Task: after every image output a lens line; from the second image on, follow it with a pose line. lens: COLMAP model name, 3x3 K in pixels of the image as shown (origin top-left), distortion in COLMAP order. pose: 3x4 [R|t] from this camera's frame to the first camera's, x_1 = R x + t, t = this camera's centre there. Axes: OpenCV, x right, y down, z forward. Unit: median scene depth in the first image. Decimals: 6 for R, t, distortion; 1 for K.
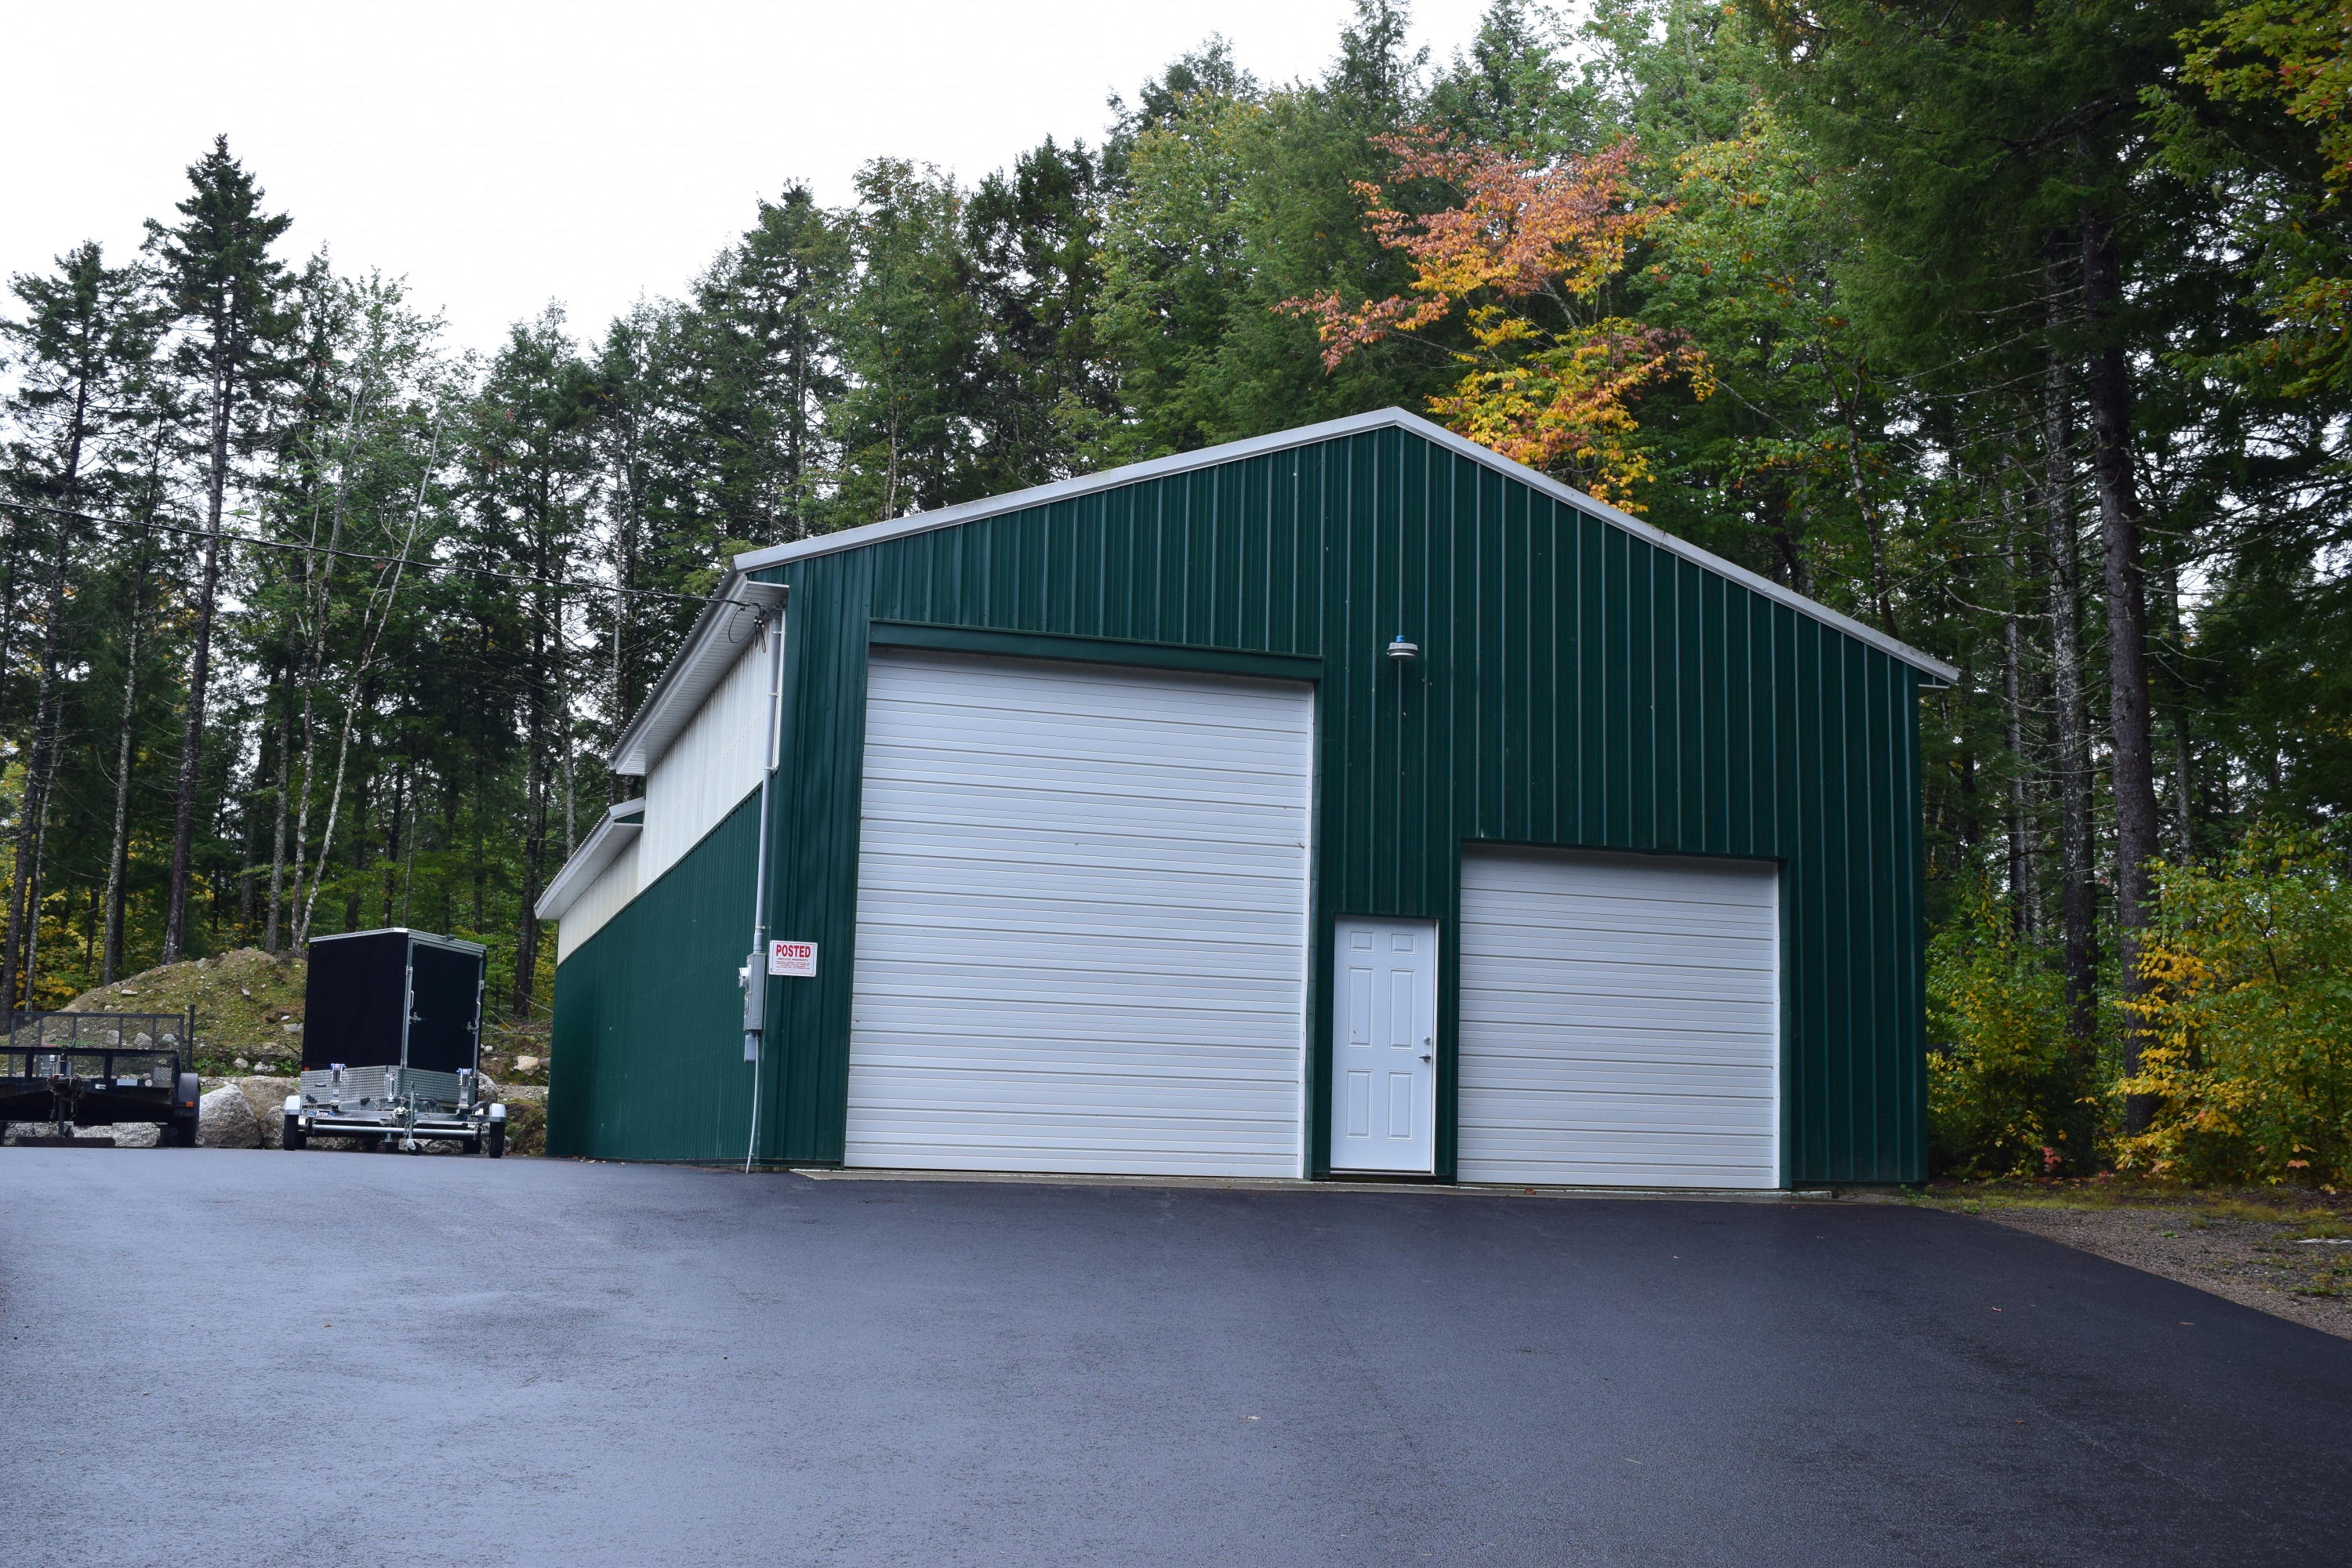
lens RADIAL K [[2542.9, 0, 1125.7], [0, 2542.9, 780.5], [0, 0, 1]] dist [-0.036483, -0.028112]
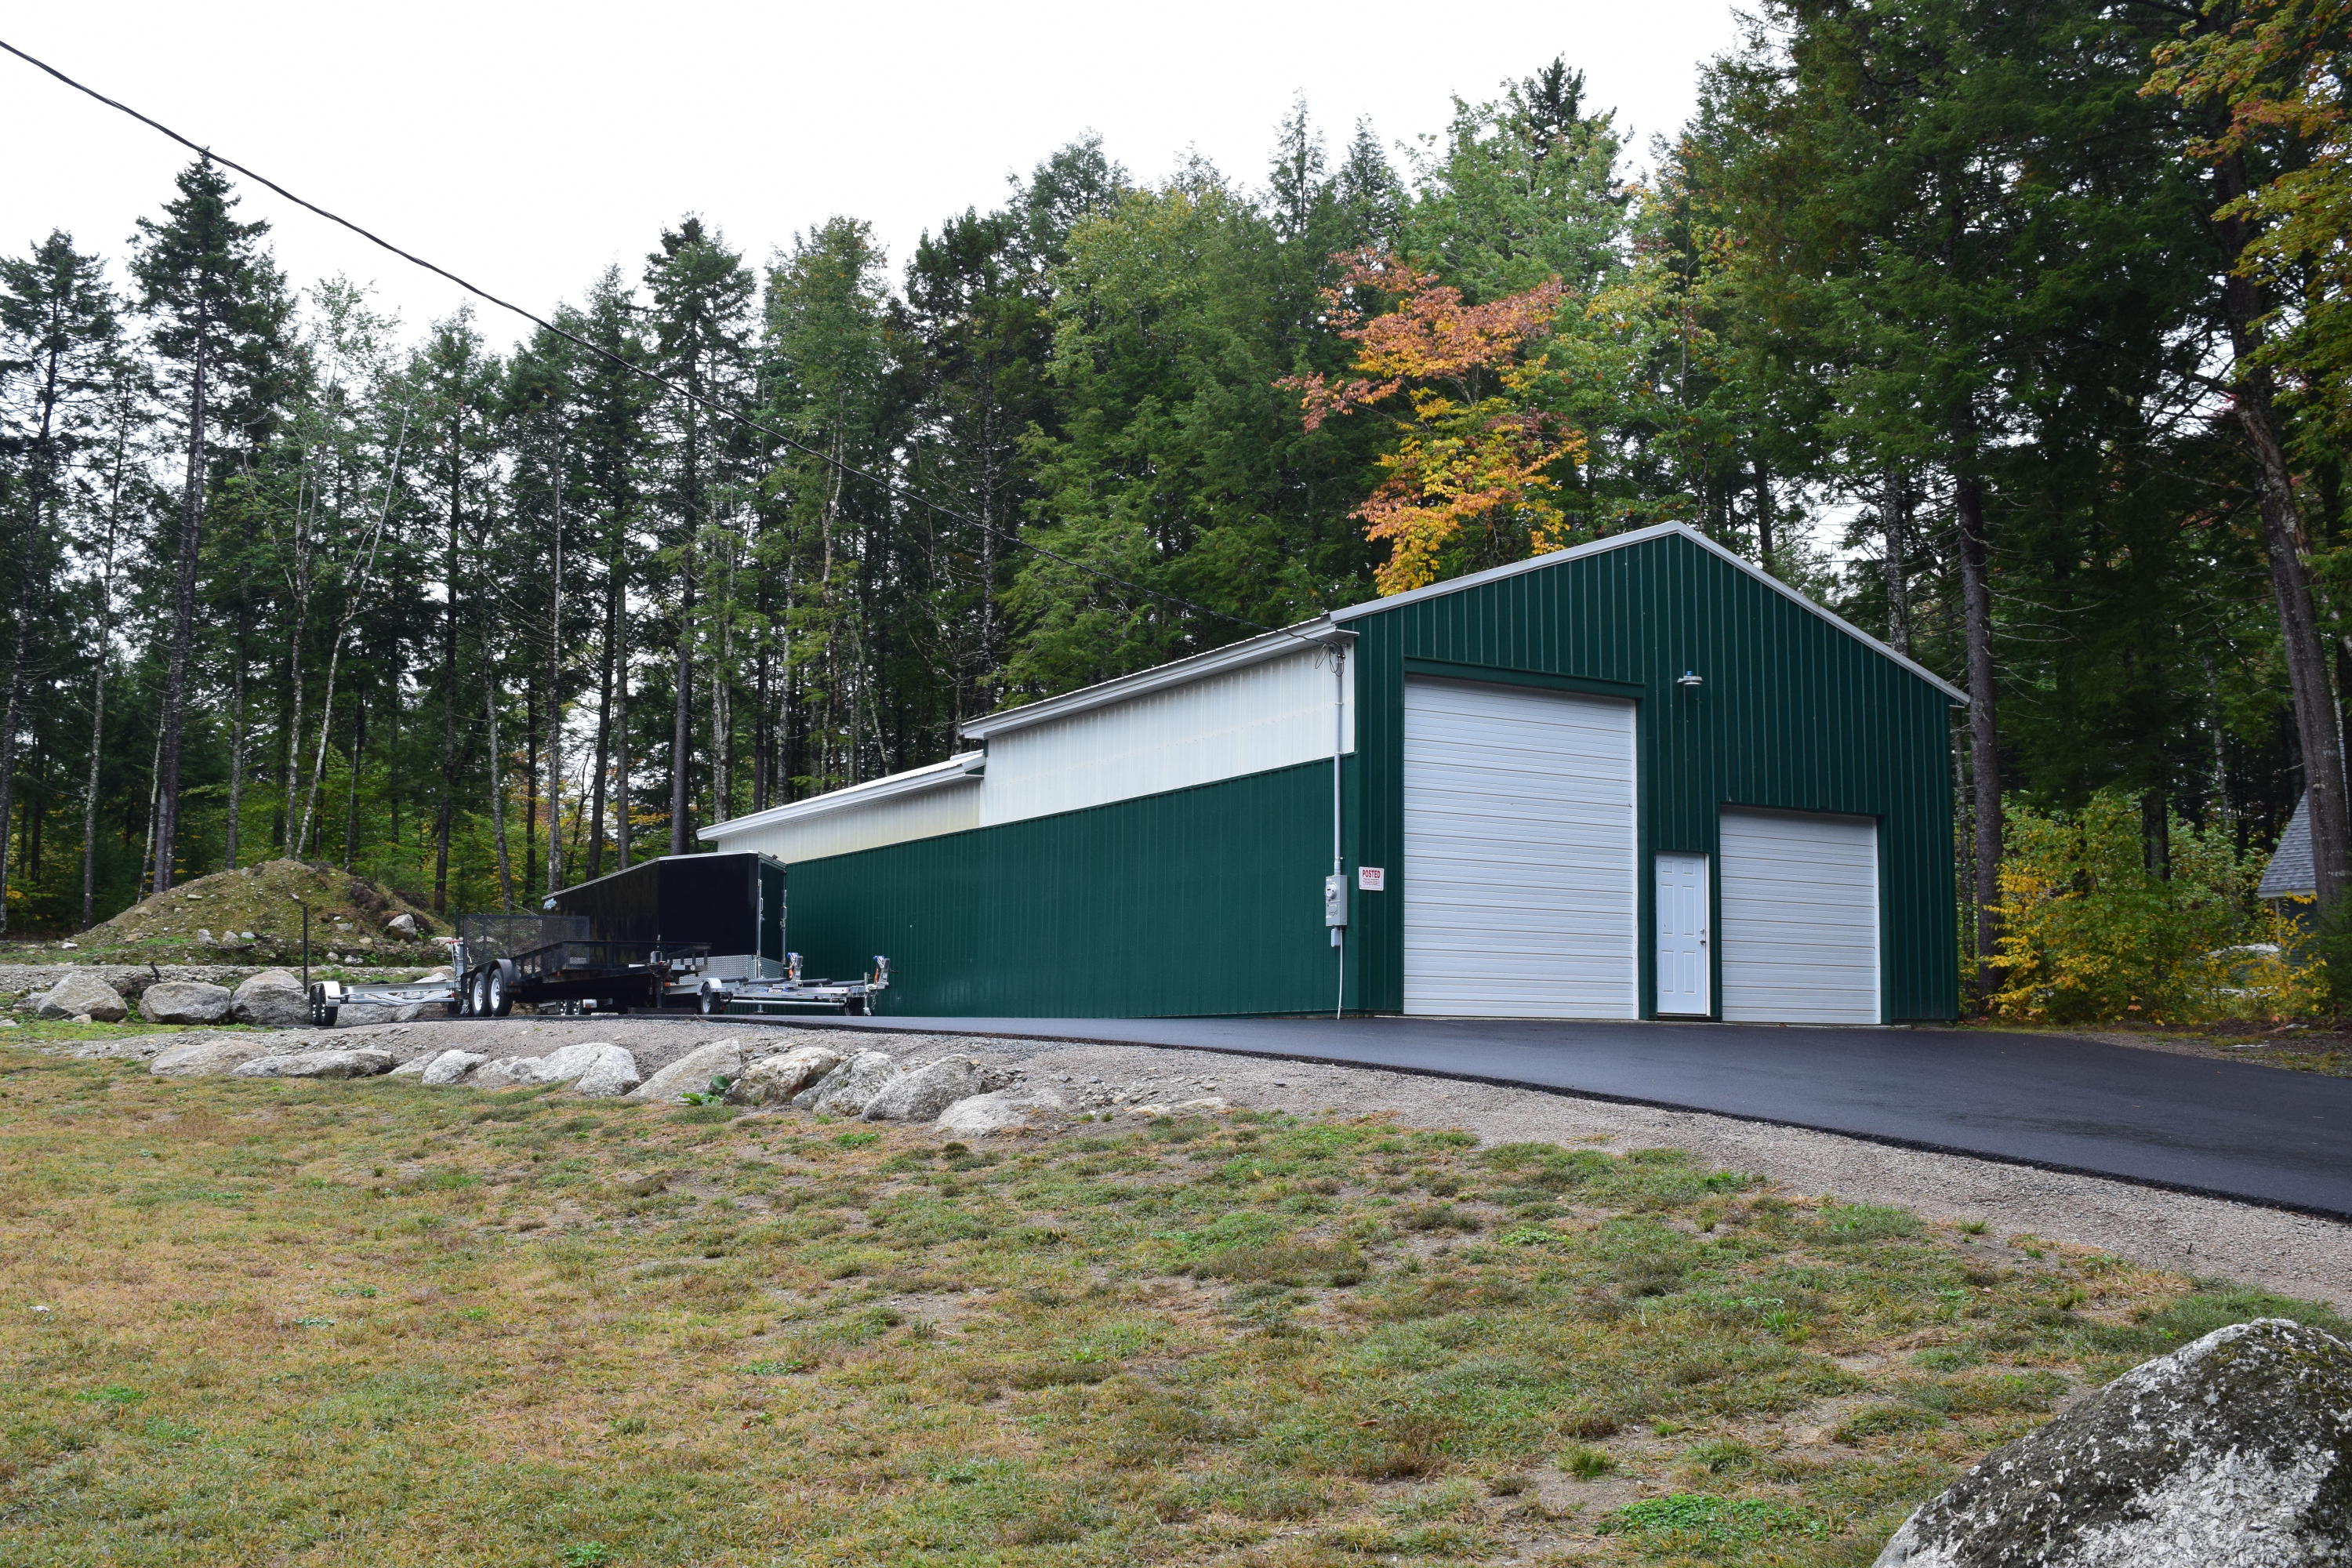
lens RADIAL K [[2262.9, 0, 1151.8], [0, 2262.9, 773.7], [0, 0, 1]] dist [-0.078628, 0.027302]
pose [[0.974827, 0.013694, 0.222543, -0.497099], [-0.020111, 0.999444, 0.026596, -0.023530], [-0.222055, -0.030402, 0.974560, -0.259246]]
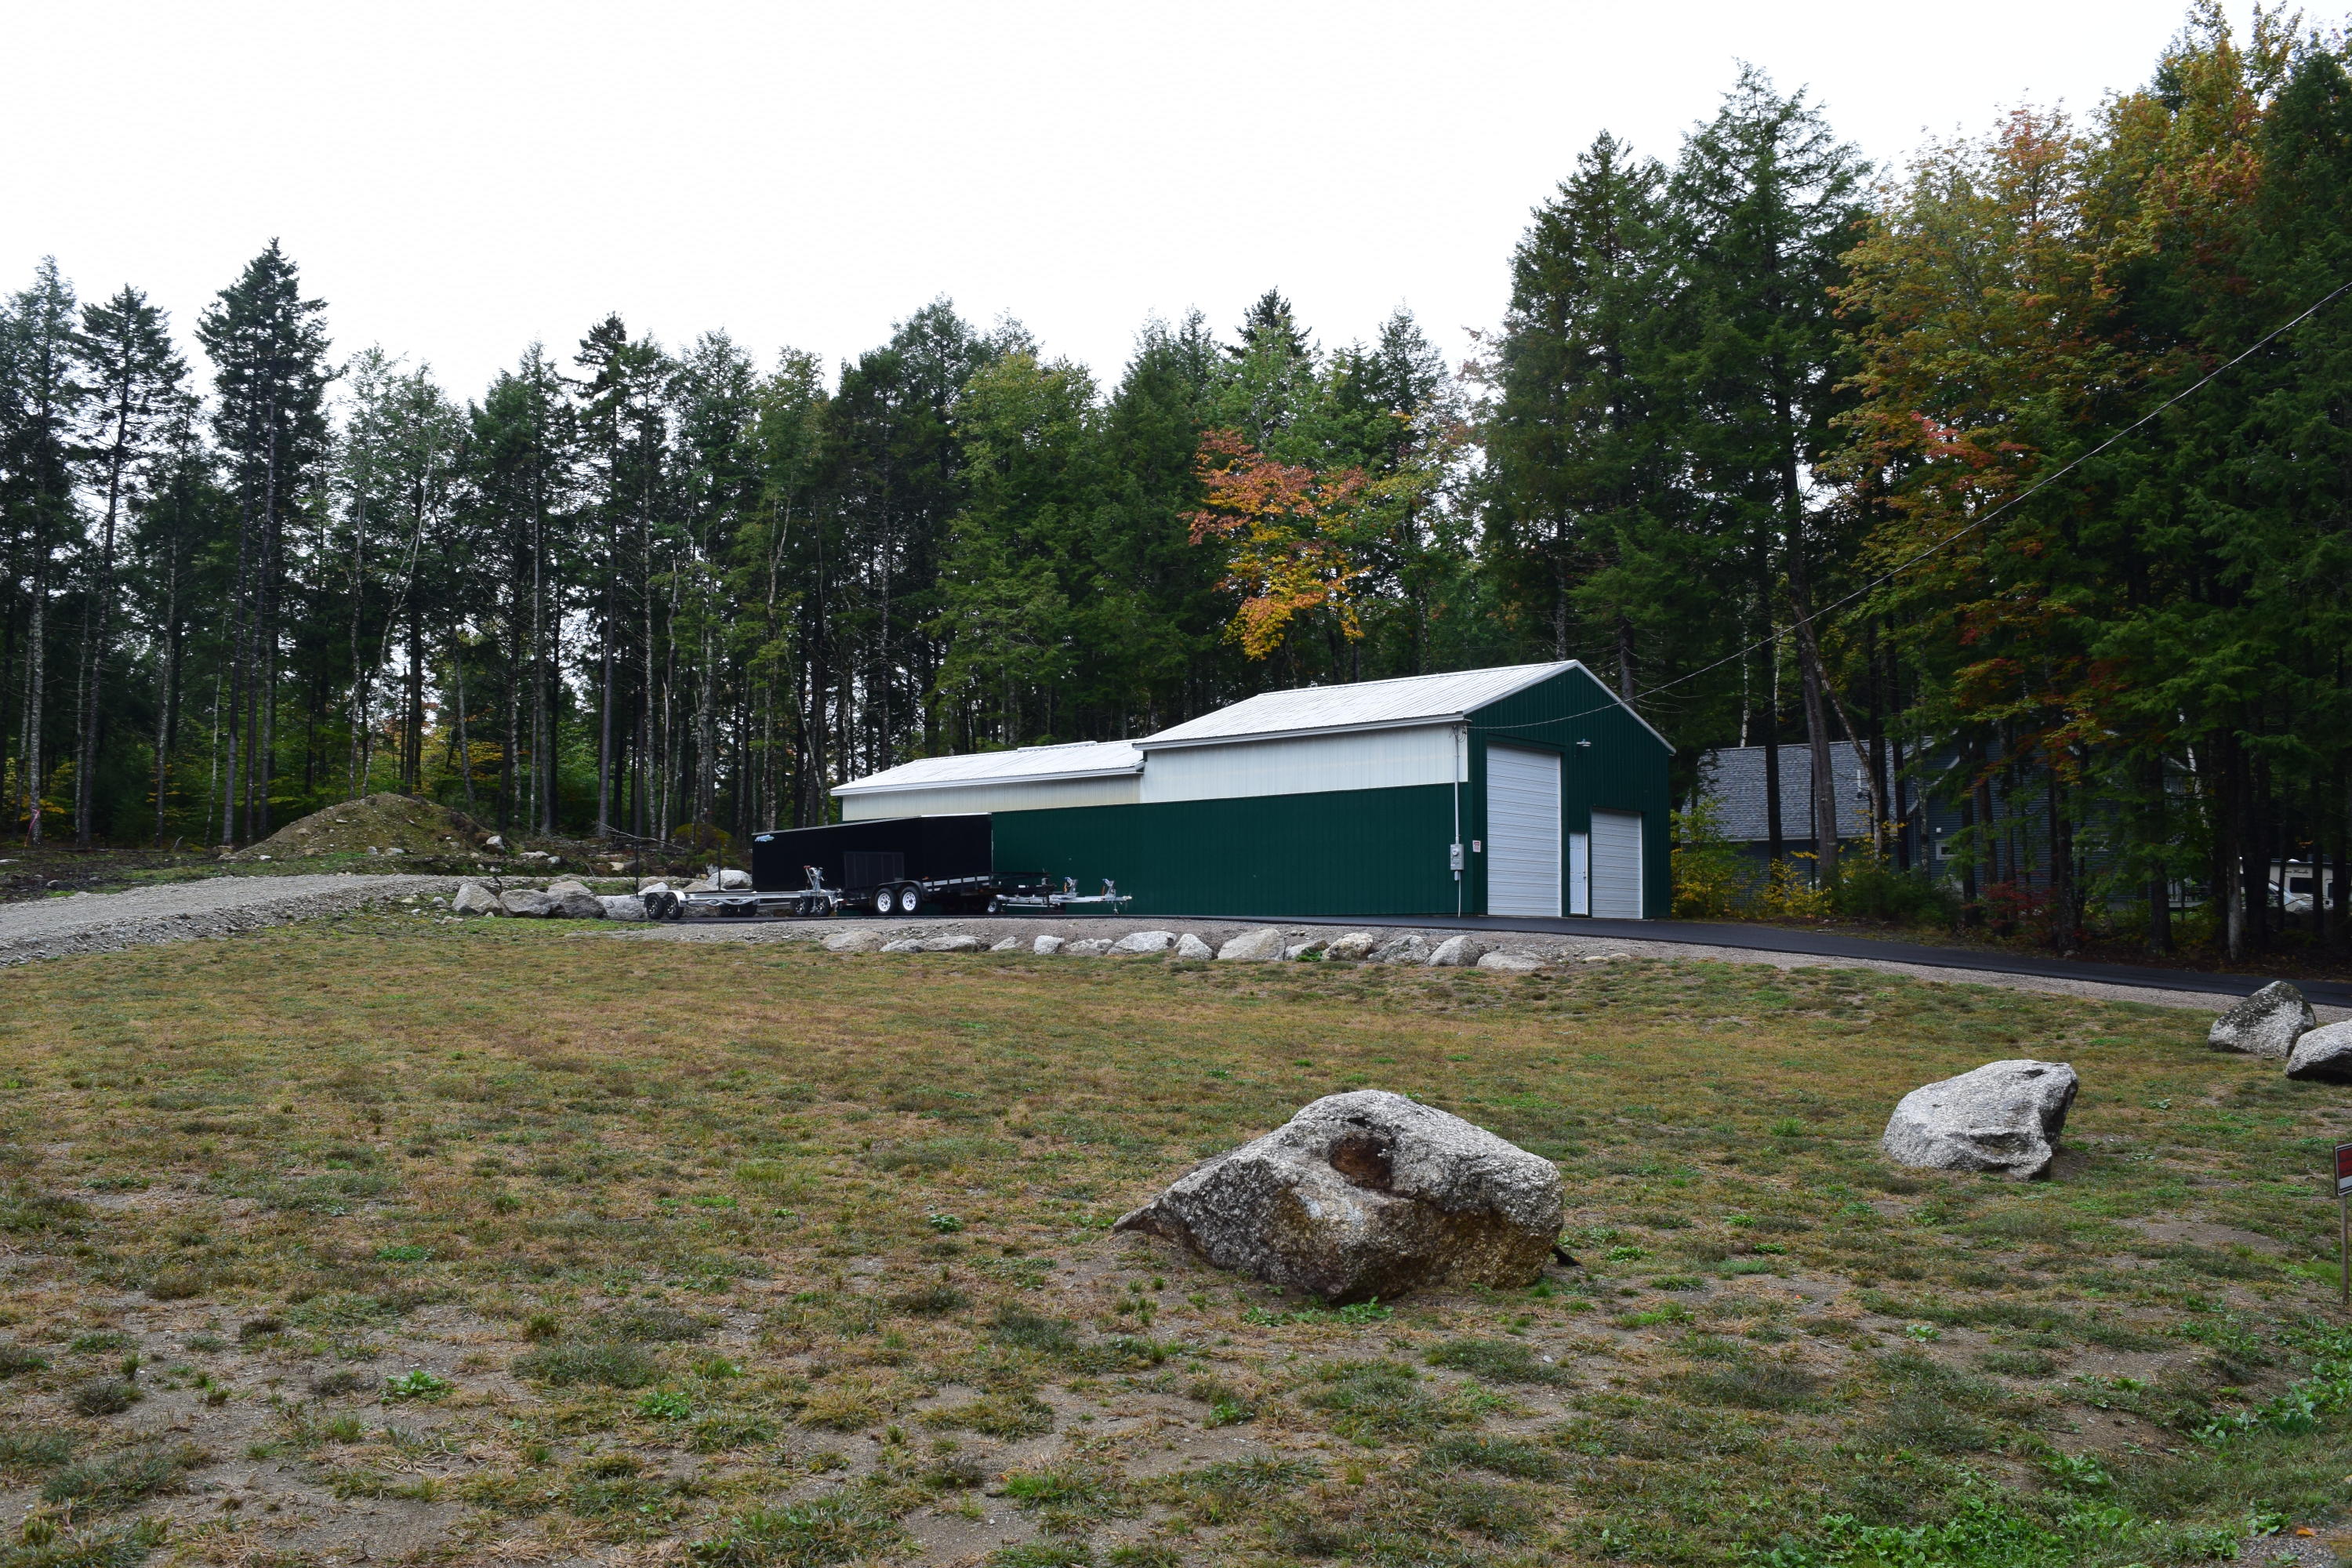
lens RADIAL K [[1839.9, 0, 1176.0], [0, 1839.9, 784.0], [0, 0, 1]] dist [-0.093789, -0.002274]
pose [[0.848612, 0.026004, 0.528376, -1.400763], [-0.064772, 0.996384, 0.054993, -0.088734], [-0.525035, -0.080892, 0.847228, -0.575200]]
